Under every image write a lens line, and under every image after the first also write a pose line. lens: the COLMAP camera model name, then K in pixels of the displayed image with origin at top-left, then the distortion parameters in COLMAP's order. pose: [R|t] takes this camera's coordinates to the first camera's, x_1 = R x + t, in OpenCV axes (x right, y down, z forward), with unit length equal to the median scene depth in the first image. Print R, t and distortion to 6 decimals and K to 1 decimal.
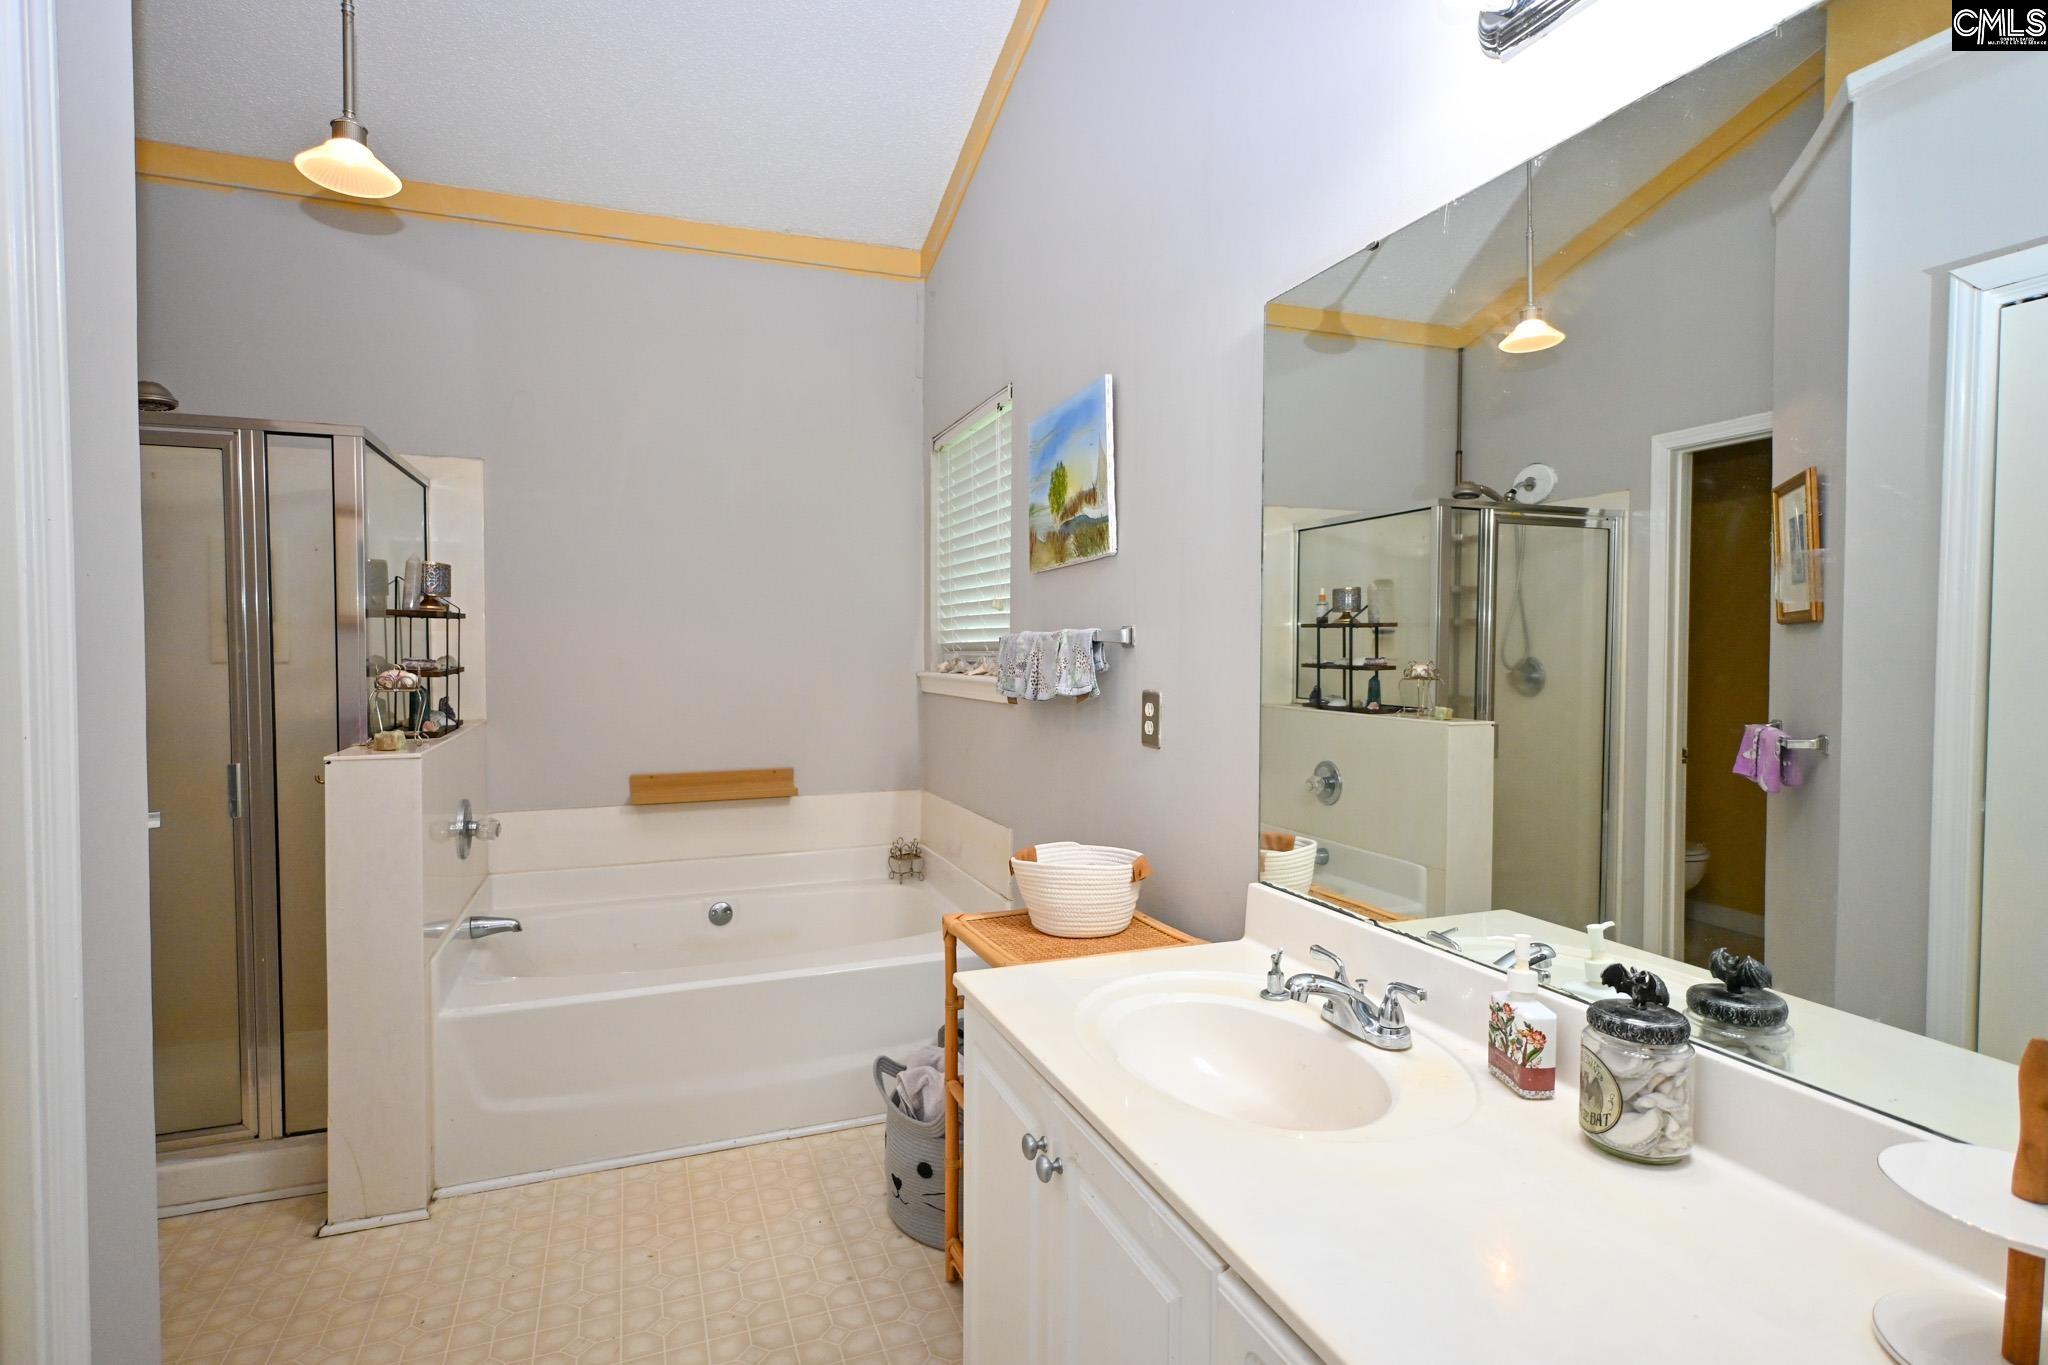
lens RADIAL K [[1028.0, 0, 1028.8], [0, 1028.0, 677.5], [0, 0, 1]] dist [-0.000829, -0.000207]
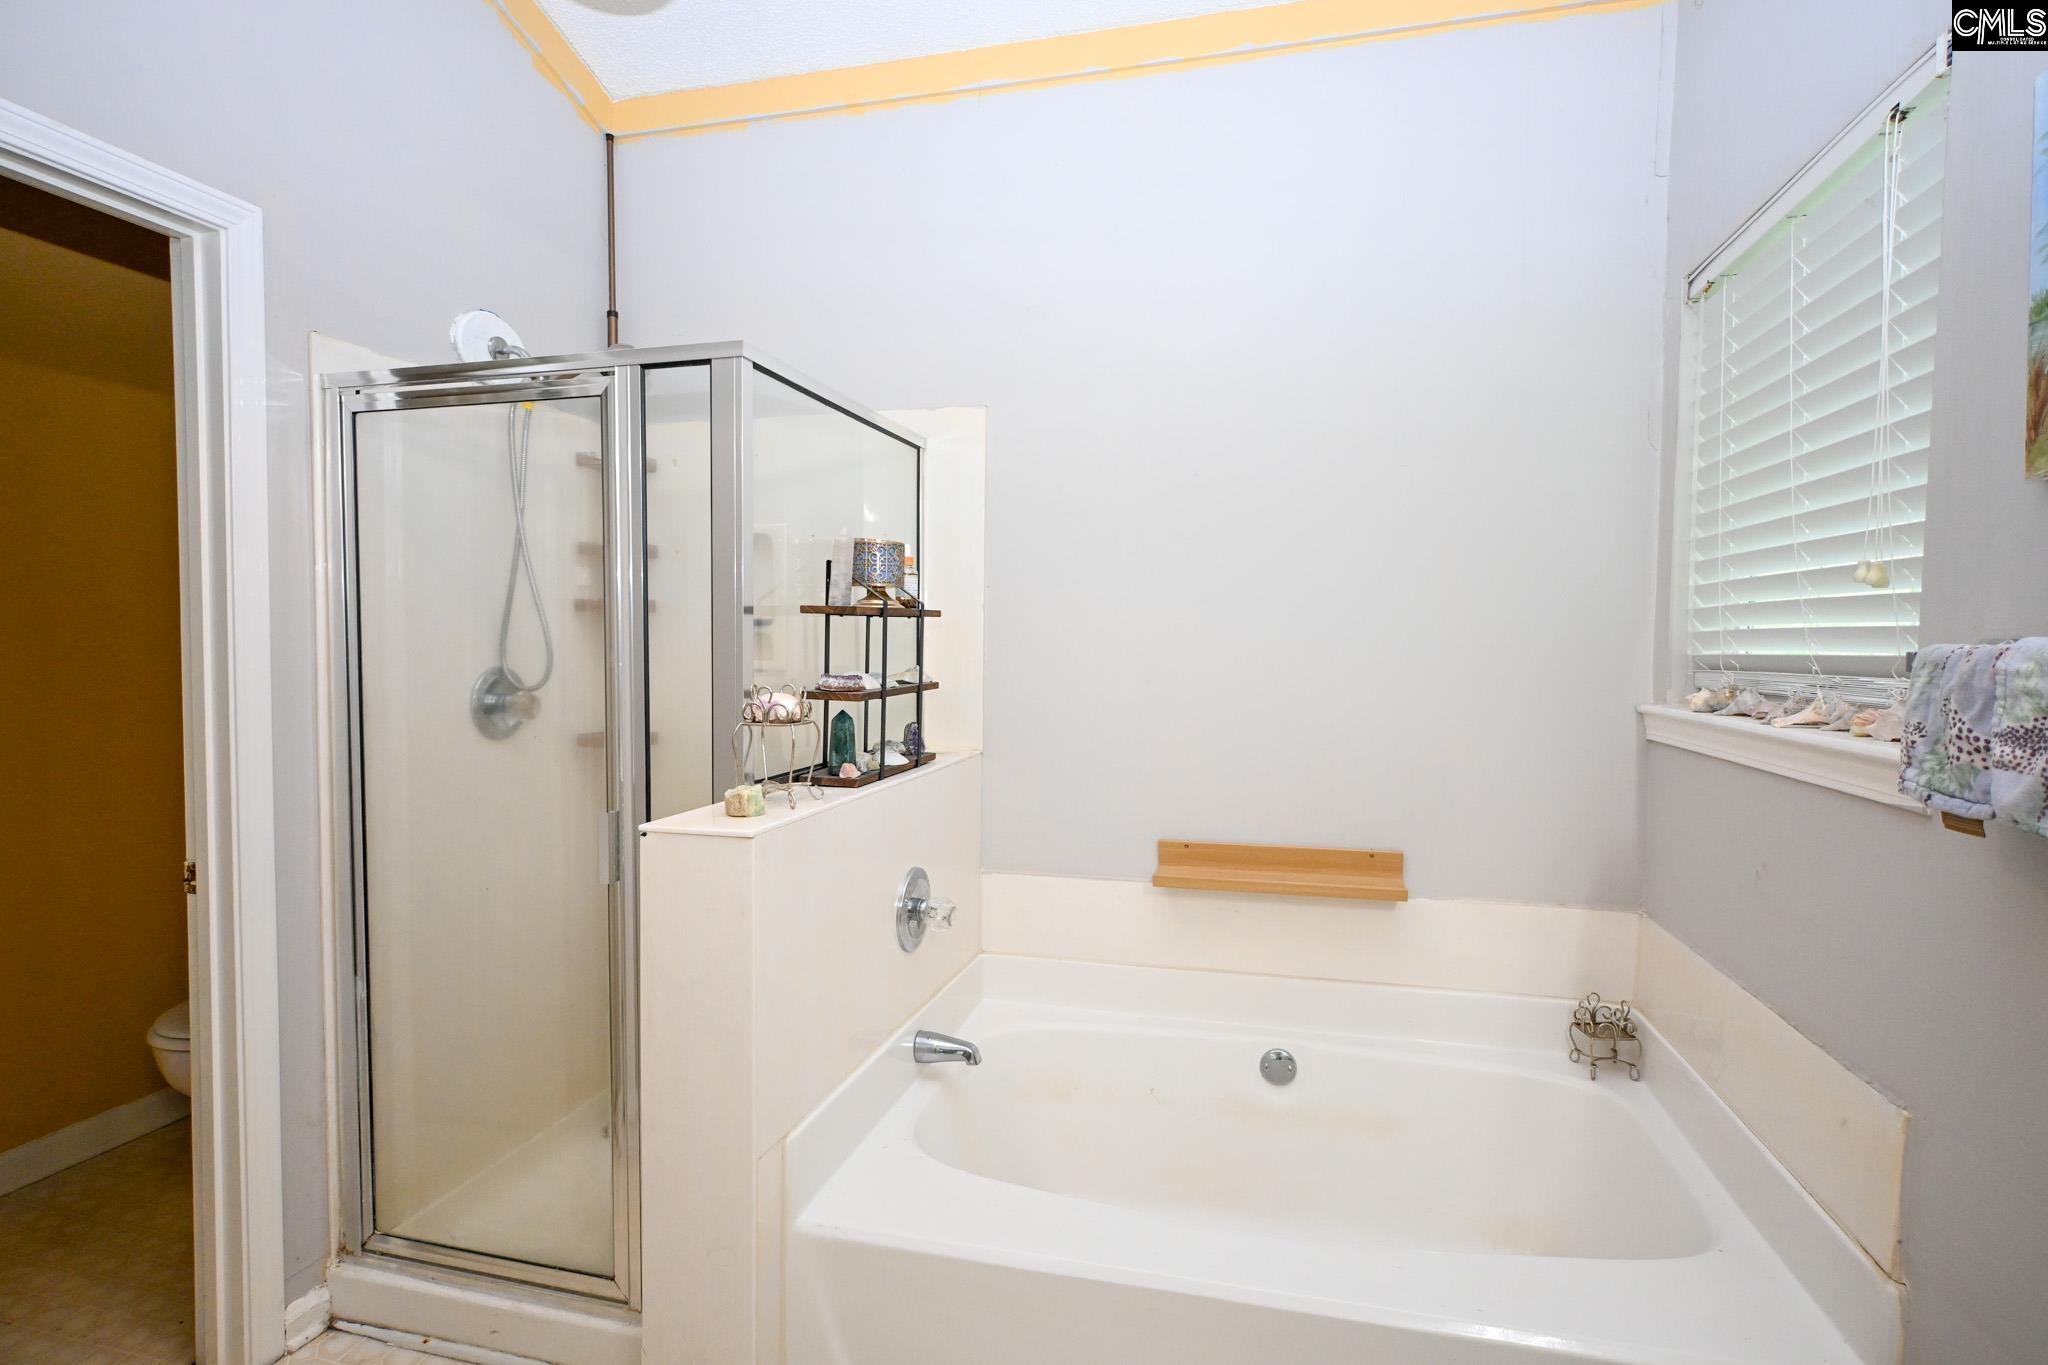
lens RADIAL K [[1004.7, 0, 1014.5], [0, 1004.7, 684.8], [0, 0, 1]] dist [-0.014400, 0.000280]
pose [[0.804045, 0.030485, -0.593786, -0.064692], [-0.024057, 0.999535, 0.018739, -0.020408], [0.594081, -0.000782, 0.804405, 0.391660]]
